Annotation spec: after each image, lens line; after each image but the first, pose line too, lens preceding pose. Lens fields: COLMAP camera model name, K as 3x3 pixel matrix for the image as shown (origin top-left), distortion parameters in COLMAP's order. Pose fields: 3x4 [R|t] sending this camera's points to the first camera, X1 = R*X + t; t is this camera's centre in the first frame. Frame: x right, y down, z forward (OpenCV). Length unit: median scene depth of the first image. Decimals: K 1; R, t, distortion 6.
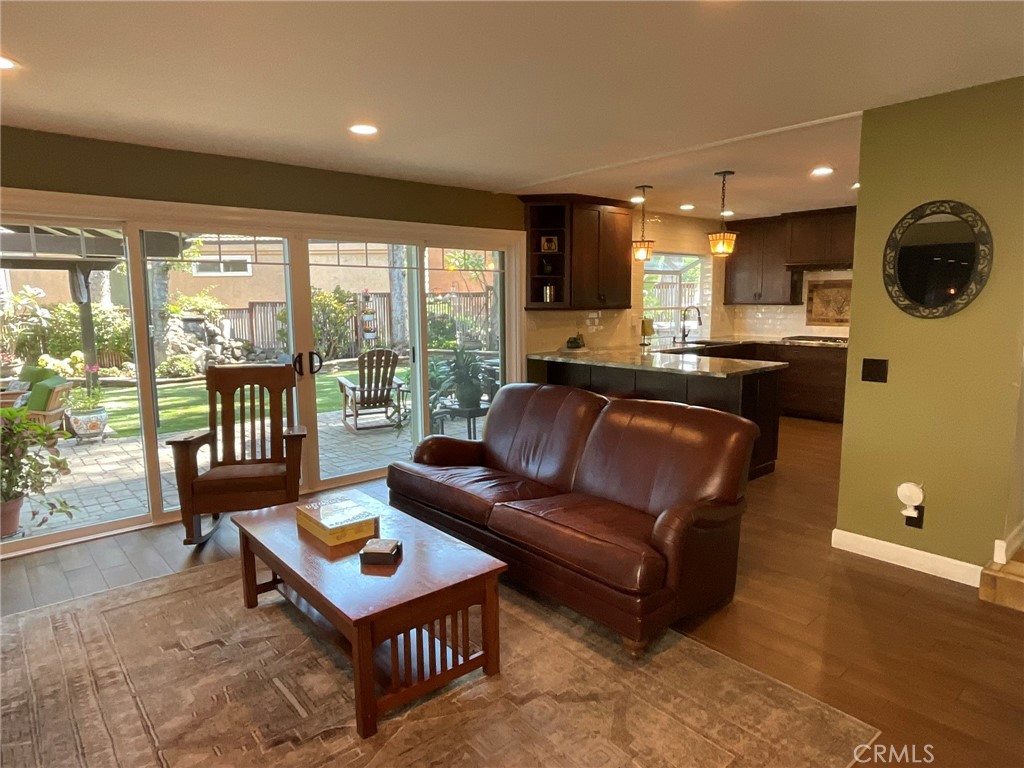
lens RADIAL K [[631.9, 0, 512.5], [0, 631.9, 381.9], [0, 0, 1]] dist [0.000280, 0.000157]
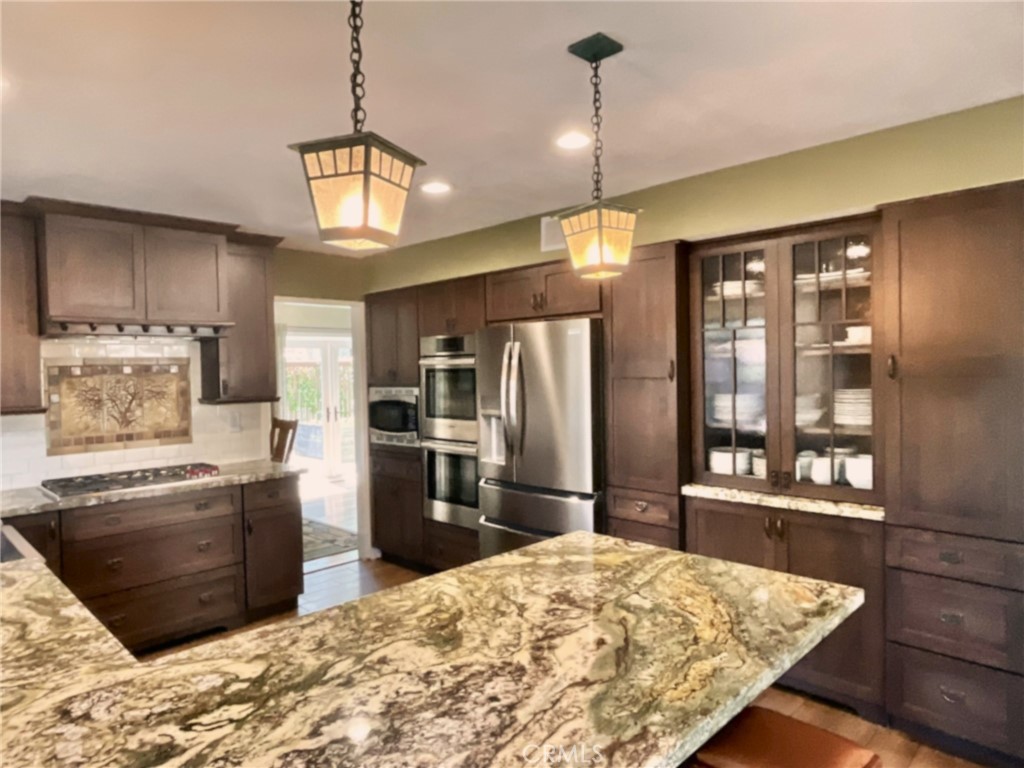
lens RADIAL K [[631.9, 0, 512.2], [0, 631.9, 382.2], [0, 0, 1]] dist [0.000280, 0.000157]
pose [[-0.084273, -0.016591, 0.996305, -0.017379], [0.155172, 0.987445, 0.029569, -0.106834], [-0.984286, 0.157090, -0.080641, 0.720511]]
